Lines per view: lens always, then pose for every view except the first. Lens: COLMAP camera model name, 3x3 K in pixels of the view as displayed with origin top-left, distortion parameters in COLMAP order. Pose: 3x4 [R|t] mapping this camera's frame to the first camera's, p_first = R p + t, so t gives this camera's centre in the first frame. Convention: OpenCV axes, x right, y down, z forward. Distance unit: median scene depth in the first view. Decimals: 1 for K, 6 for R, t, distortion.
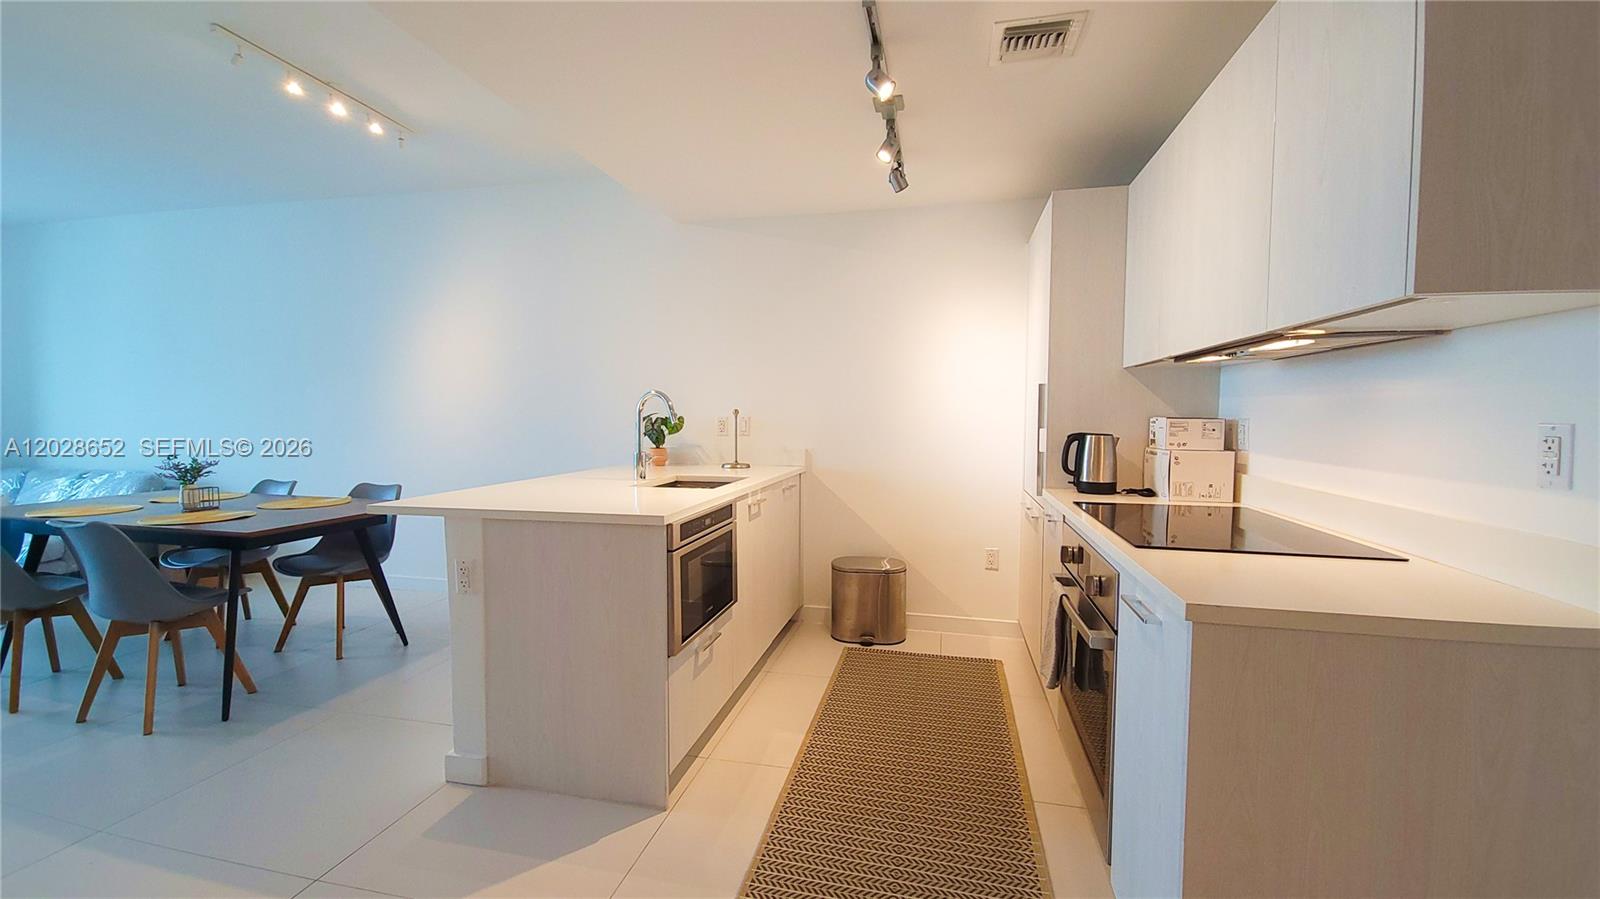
lens RADIAL K [[650.7, 0, 800.2], [0, 650.7, 450.8], [0, 0, 1]] dist [0.013463, -0.000205]
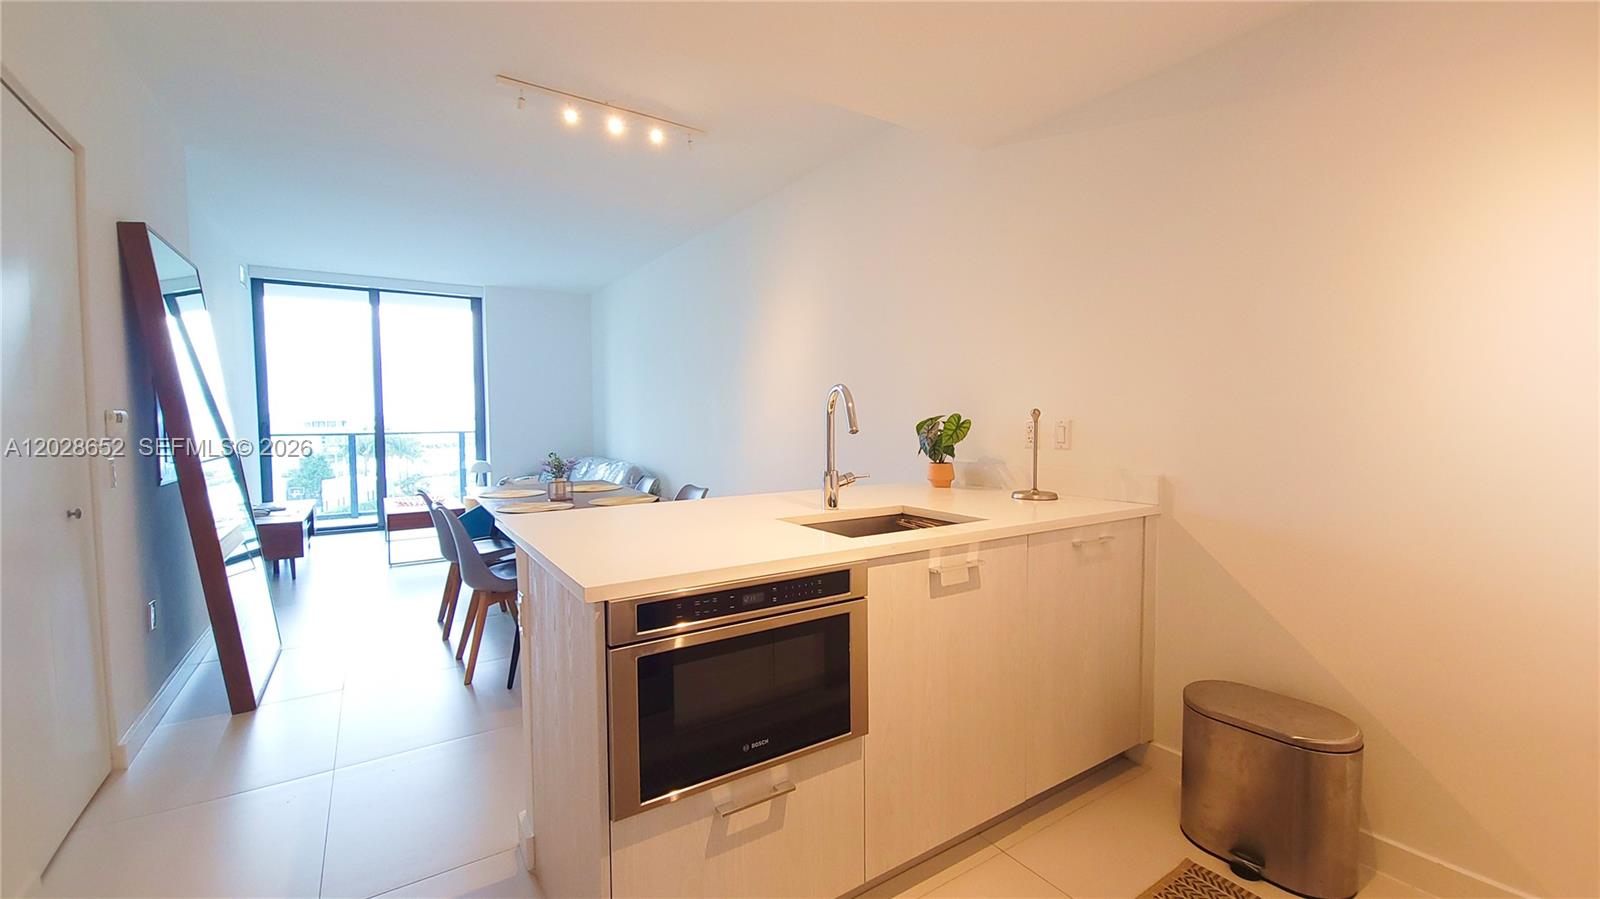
lens RADIAL K [[650.7, 0, 796.8], [0, 650.7, 452.9], [0, 0, 1]] dist [0.013463, -0.000205]
pose [[0.716343, 0.031486, -0.697038, 0.263036], [-0.030163, 0.999445, 0.014147, -0.030807], [0.697096, 0.010891, 0.716895, 0.524416]]
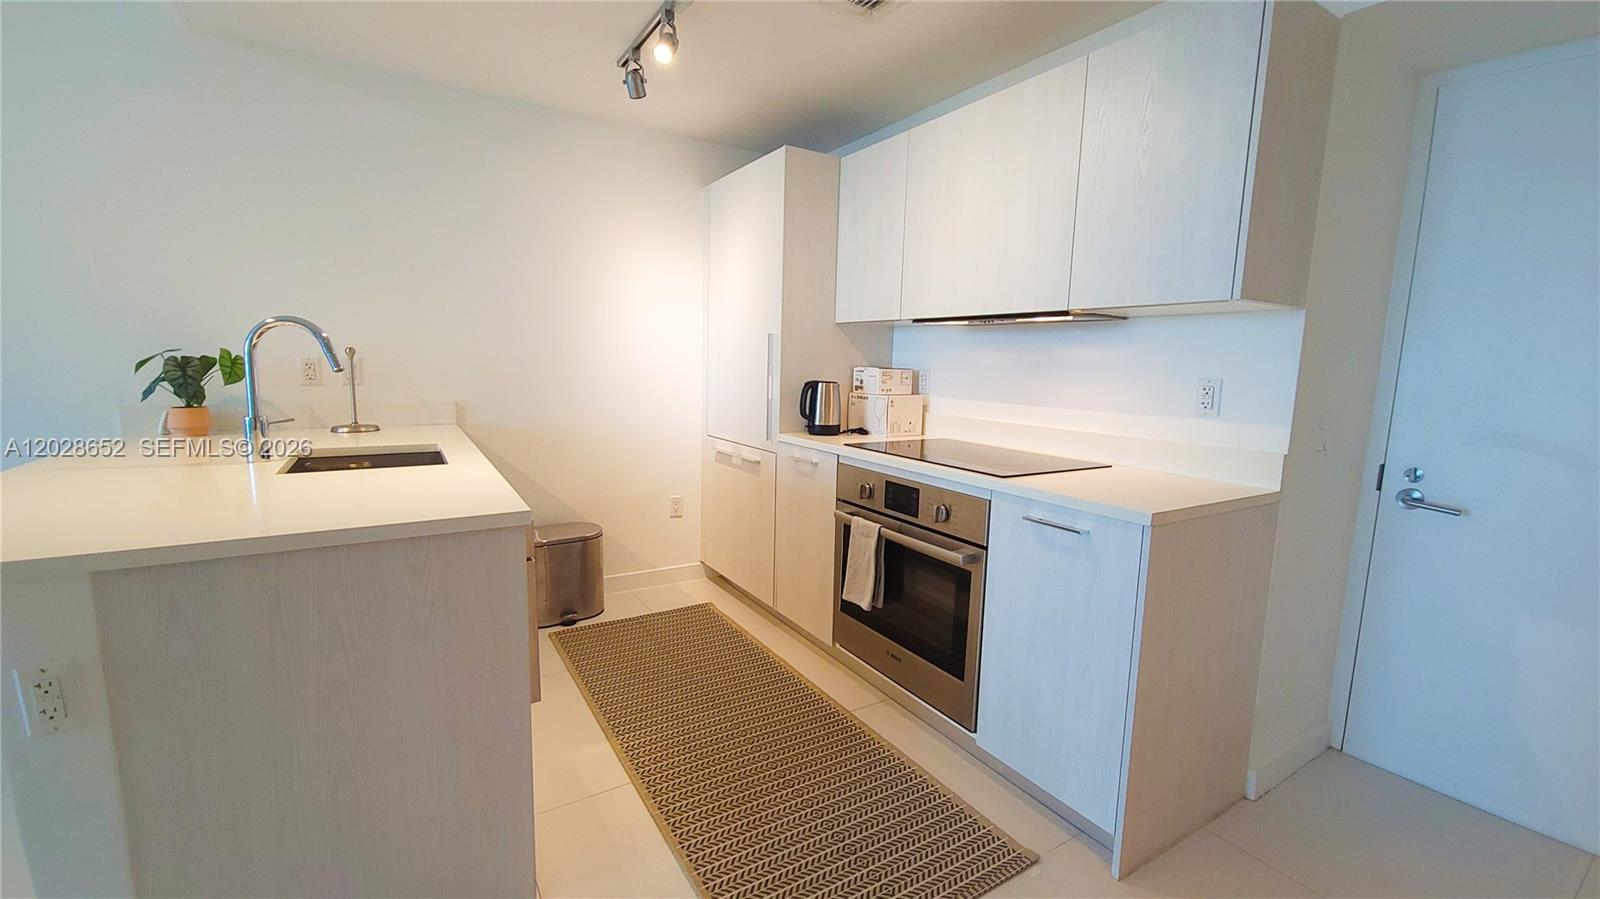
lens RADIAL K [[650.7, 0, 799.4], [0, 650.7, 446.4], [0, 0, 1]] dist [0.013463, -0.000205]
pose [[0.714405, -0.078467, 0.695319, -0.356900], [0.019206, 0.995517, 0.092612, -0.019526], [-0.699469, -0.052808, 0.712709, 0.228989]]
